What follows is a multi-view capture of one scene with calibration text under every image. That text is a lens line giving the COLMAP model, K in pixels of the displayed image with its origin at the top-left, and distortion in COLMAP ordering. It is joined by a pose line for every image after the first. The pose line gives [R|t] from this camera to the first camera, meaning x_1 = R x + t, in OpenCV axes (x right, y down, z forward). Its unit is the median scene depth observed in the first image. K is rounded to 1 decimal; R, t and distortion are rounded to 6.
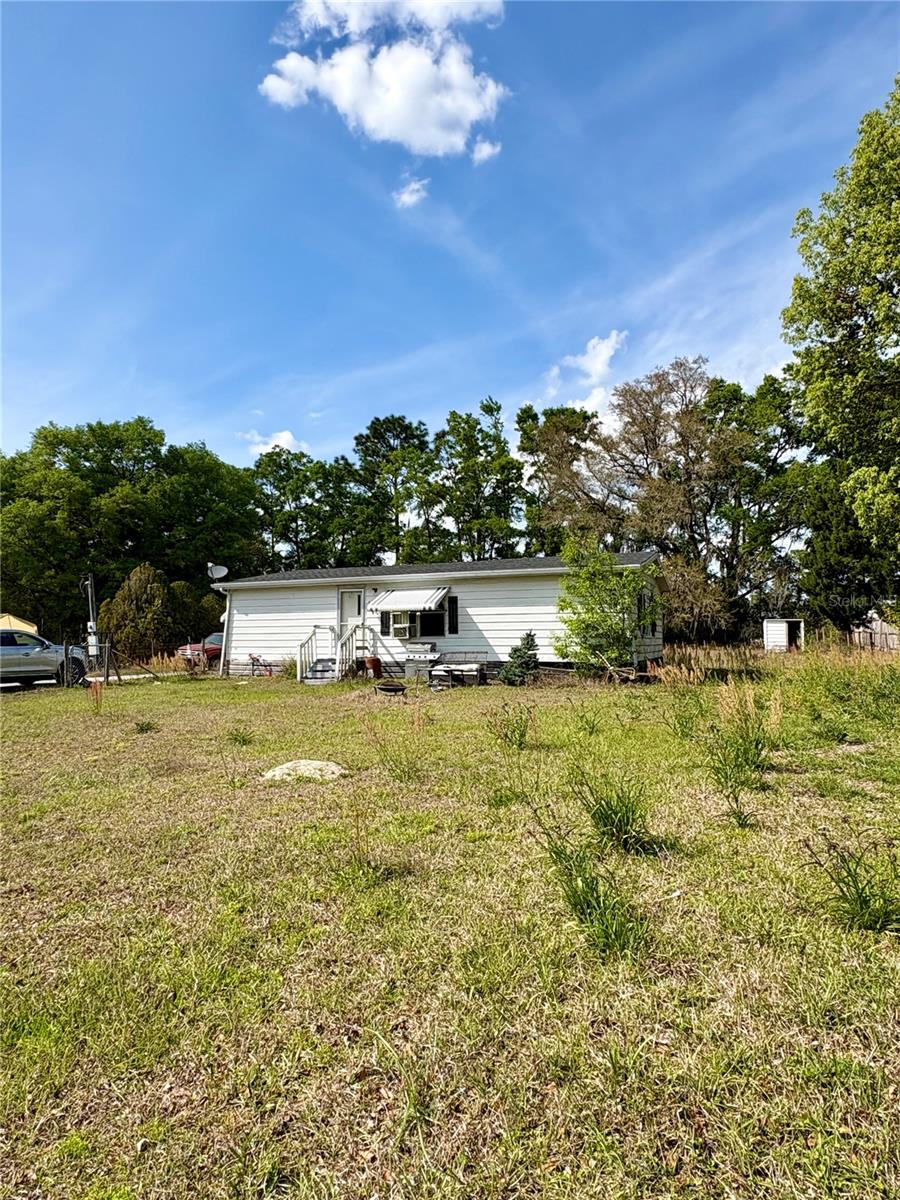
lens RADIAL K [[689.6, 0, 450.0], [0, 689.6, 600.0], [0, 0, 1]] dist [0.003857, 0.000825]
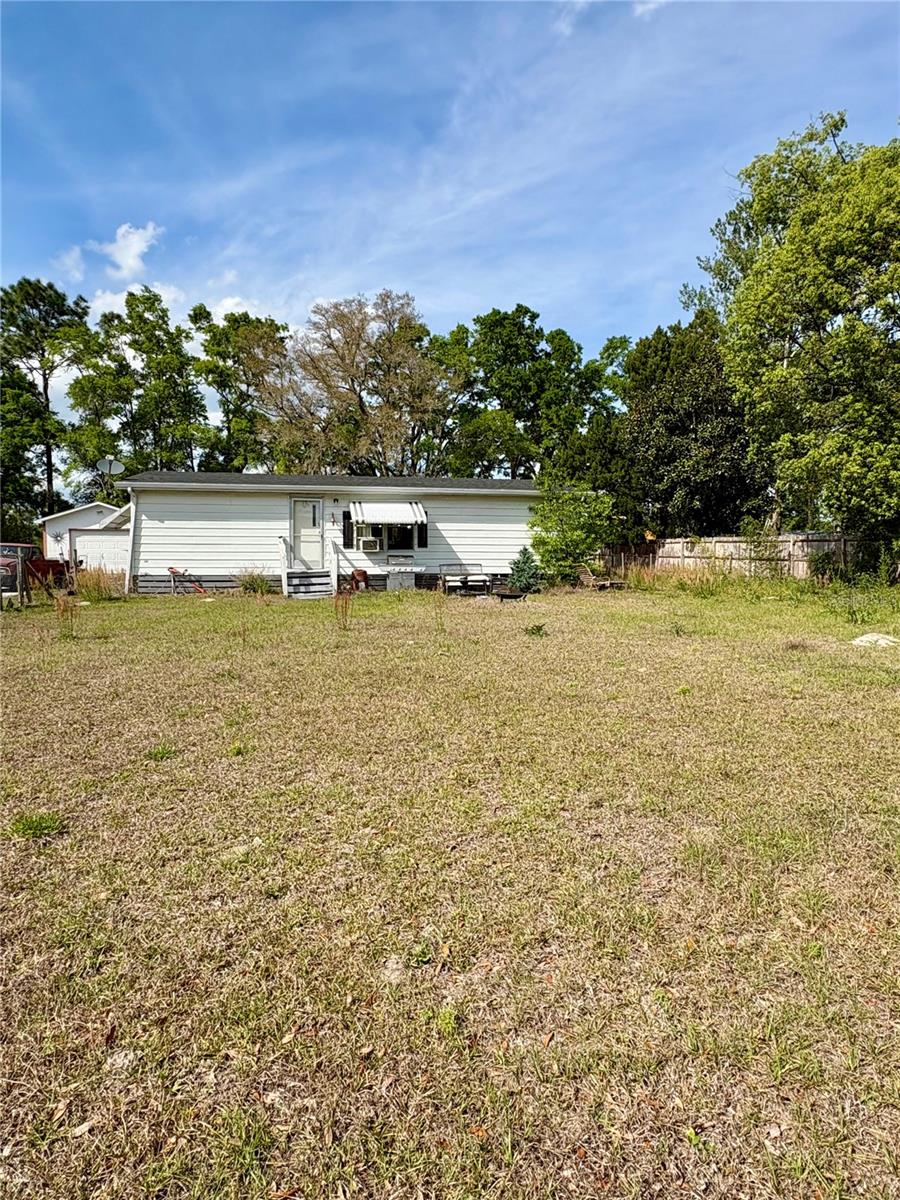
lens RADIAL K [[689.6, 0, 450.0], [0, 689.6, 600.0], [0, 0, 1]] dist [0.003857, 0.000825]
pose [[0.836528, -0.023959, 0.547399, -0.508474], [-0.036561, 0.994376, 0.099394, 0.022071], [-0.546702, -0.103159, 0.830948, 0.105033]]
